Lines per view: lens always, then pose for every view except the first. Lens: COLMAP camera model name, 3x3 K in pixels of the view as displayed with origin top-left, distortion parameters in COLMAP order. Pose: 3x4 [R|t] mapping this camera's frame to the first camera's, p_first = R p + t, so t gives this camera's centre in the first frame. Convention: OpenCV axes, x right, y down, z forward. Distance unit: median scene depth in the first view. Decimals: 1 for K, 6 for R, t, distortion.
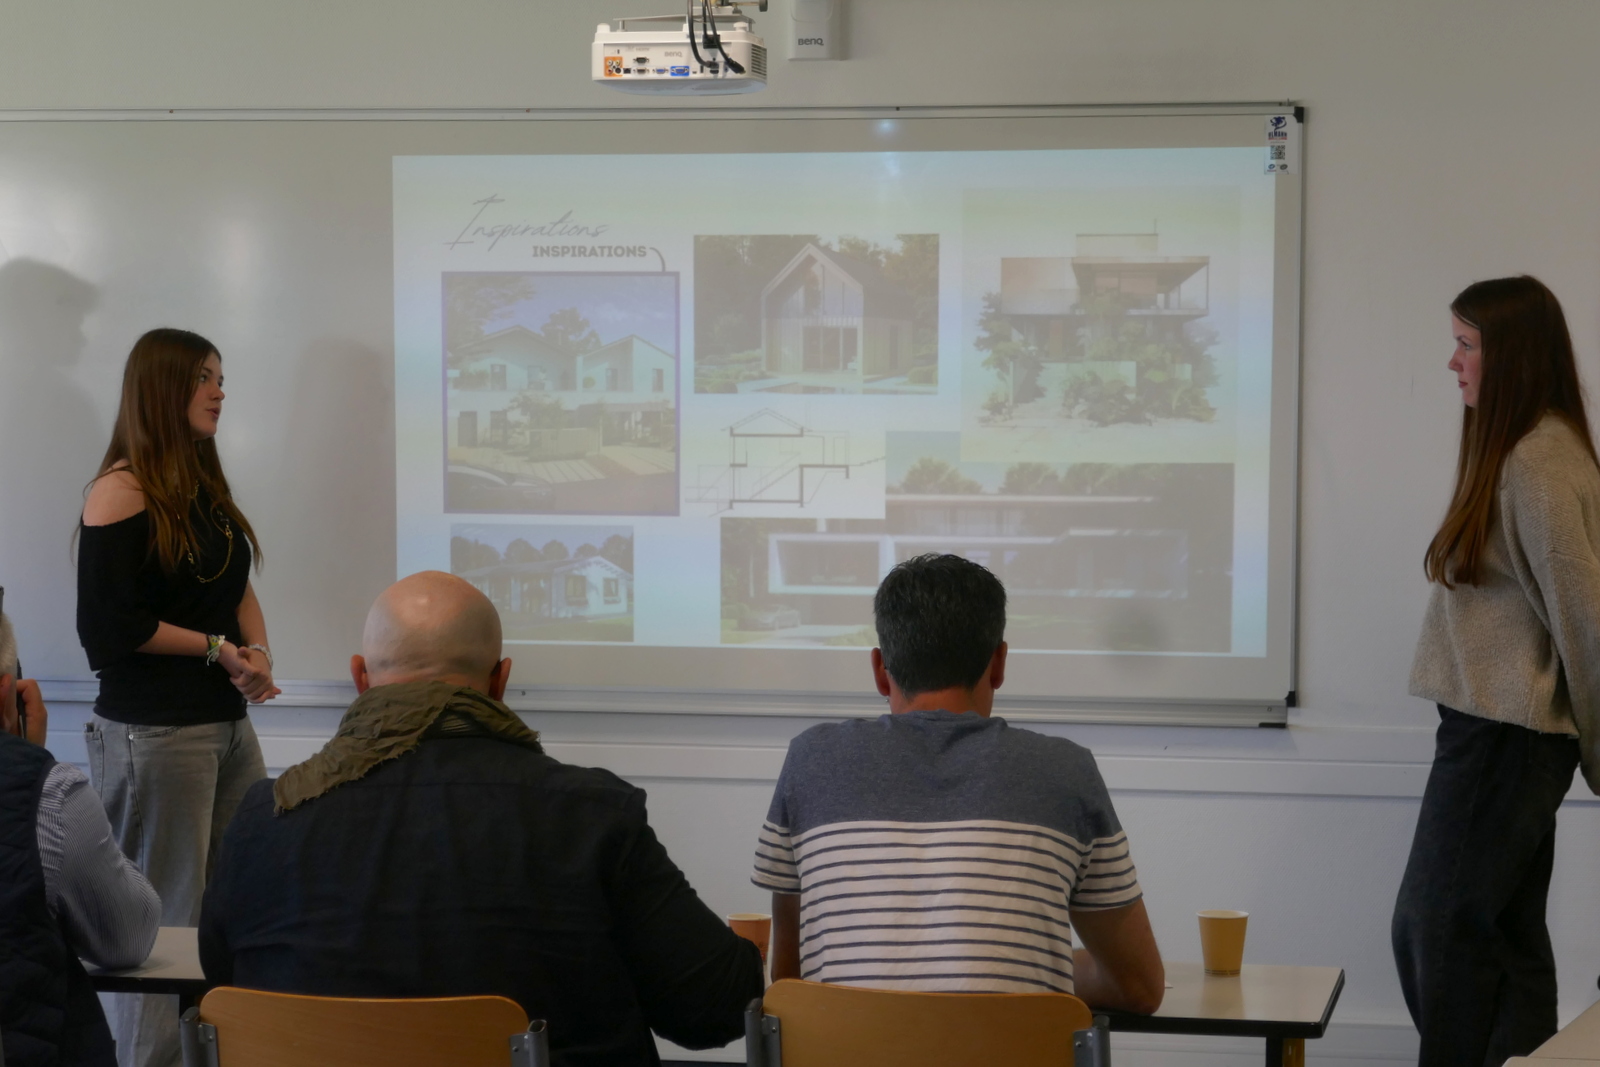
lens RADIAL K [[4193.3, 0, 800.1], [0, 4193.3, 532.1], [0, 0, 1]] dist [0.377300, 0.000000]
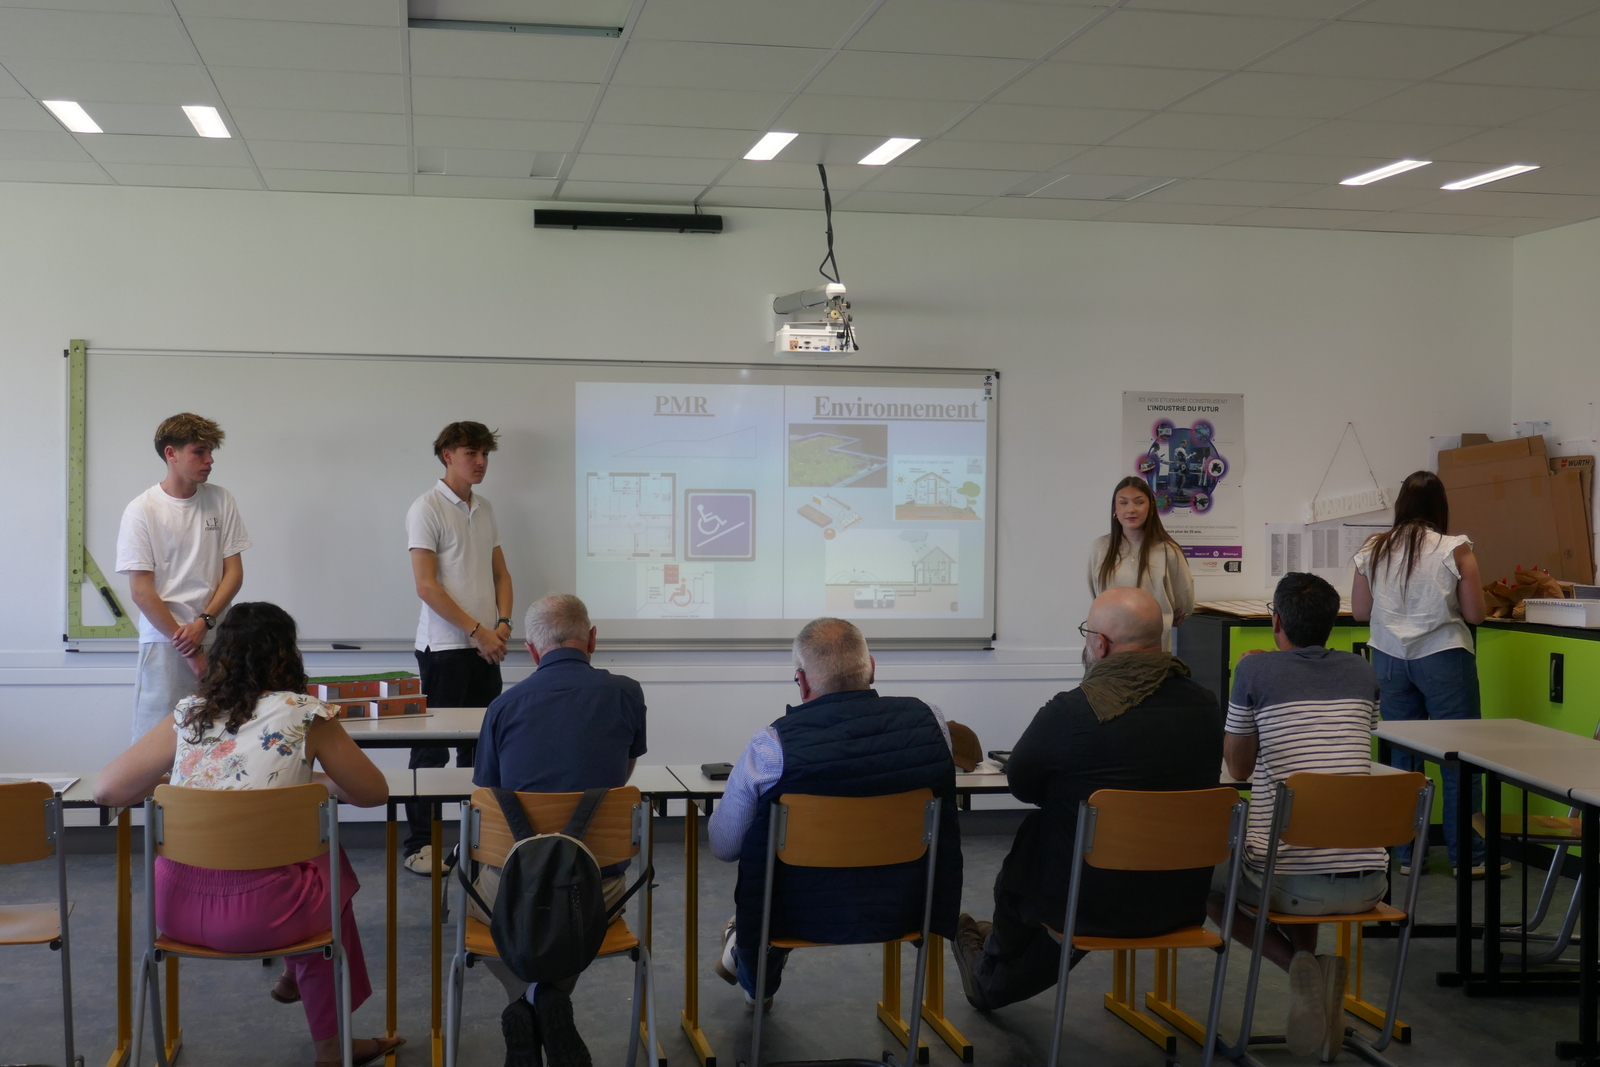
lens RADIAL K [[1925.1, 0, 799.6], [0, 1925.1, 535.8], [0, 0, 1]] dist [-0.008639, 0.000000]
pose [[0.947293, -0.000473, 0.320369, -0.306206], [0.003539, 0.999953, -0.008988, -0.005160], [-0.320349, 0.009648, 0.947250, 0.072609]]
